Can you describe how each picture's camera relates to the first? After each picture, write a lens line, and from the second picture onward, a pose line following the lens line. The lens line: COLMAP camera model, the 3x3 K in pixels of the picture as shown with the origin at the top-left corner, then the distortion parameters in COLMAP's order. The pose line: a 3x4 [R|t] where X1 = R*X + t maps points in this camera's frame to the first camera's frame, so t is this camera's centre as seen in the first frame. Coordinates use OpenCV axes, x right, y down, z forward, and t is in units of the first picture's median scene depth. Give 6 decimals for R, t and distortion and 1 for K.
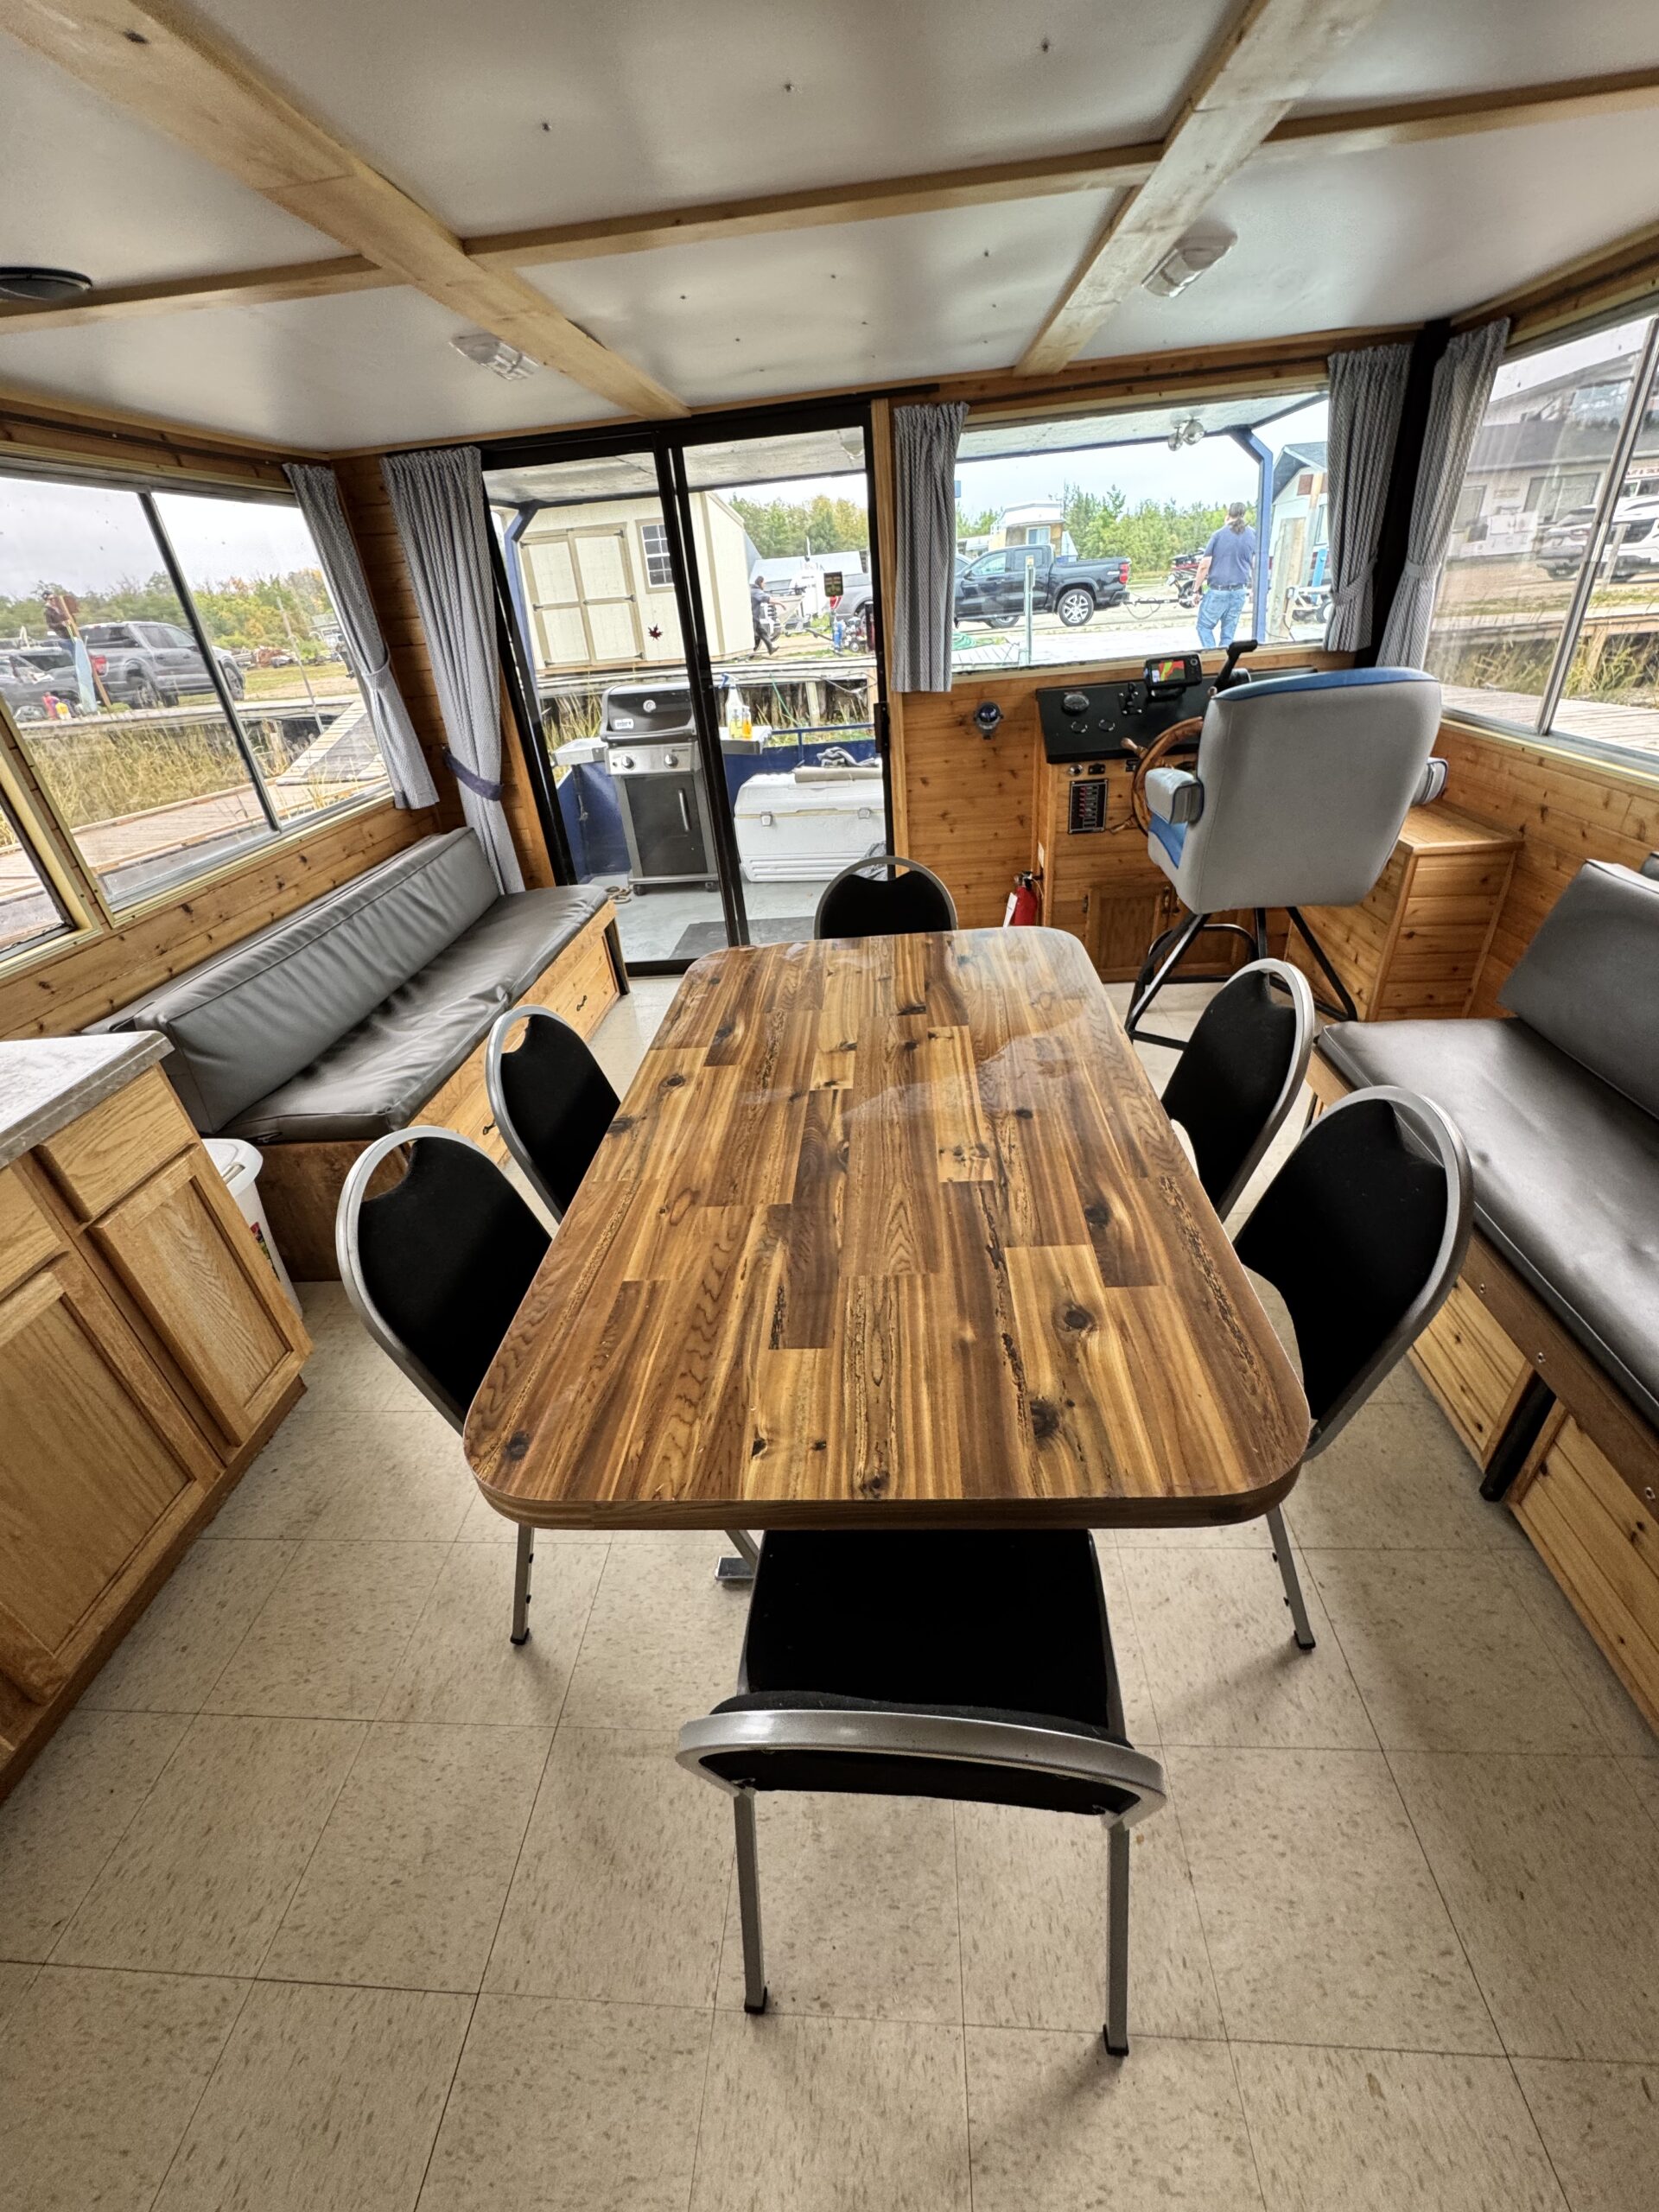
lens RADIAL K [[879.7, 0, 826.3], [0, 879.7, 1101.4], [0, 0, 1]] dist [-0.004714, 0.000574]
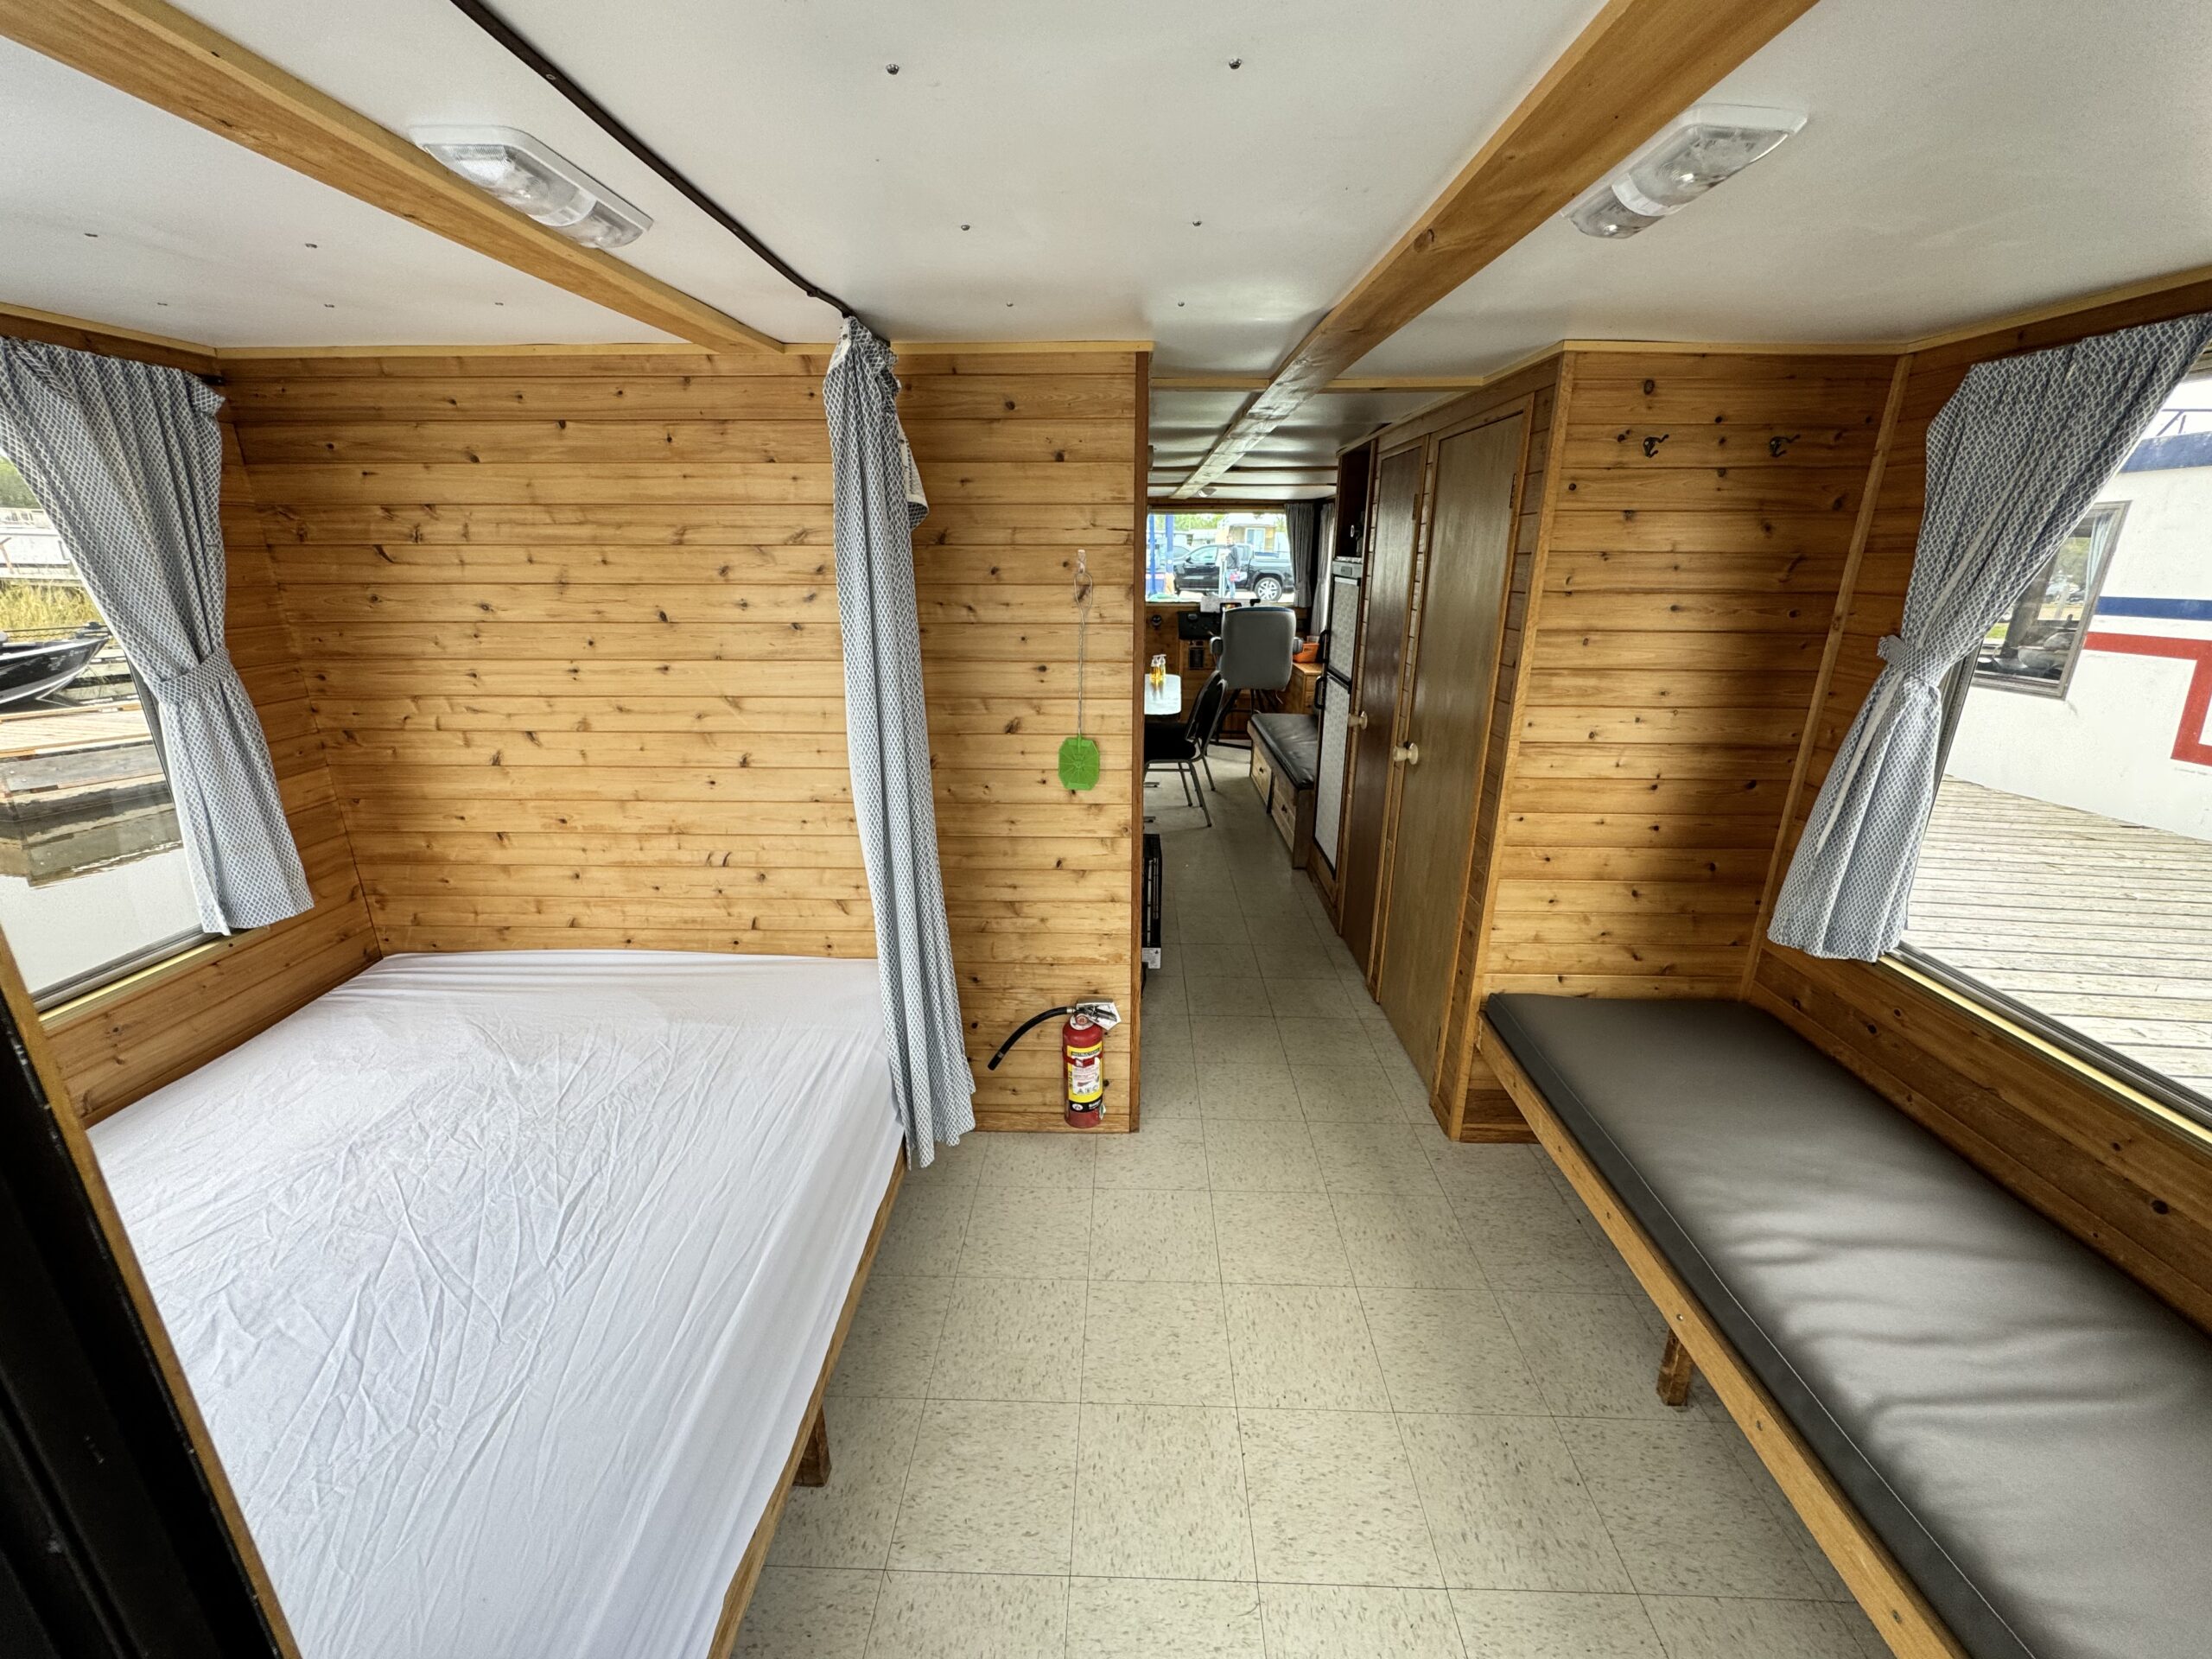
lens RADIAL K [[879.7, 0, 1103.5], [0, 879.7, 833.0], [0, 0, 1]] dist [-0.004714, 0.000574]
pose [[0.995352, 0.077717, 0.056876, -0.056810], [-0.063090, 0.972402, -0.224621, 0.674060], [-0.072763, 0.219989, 0.972785, -1.200206]]
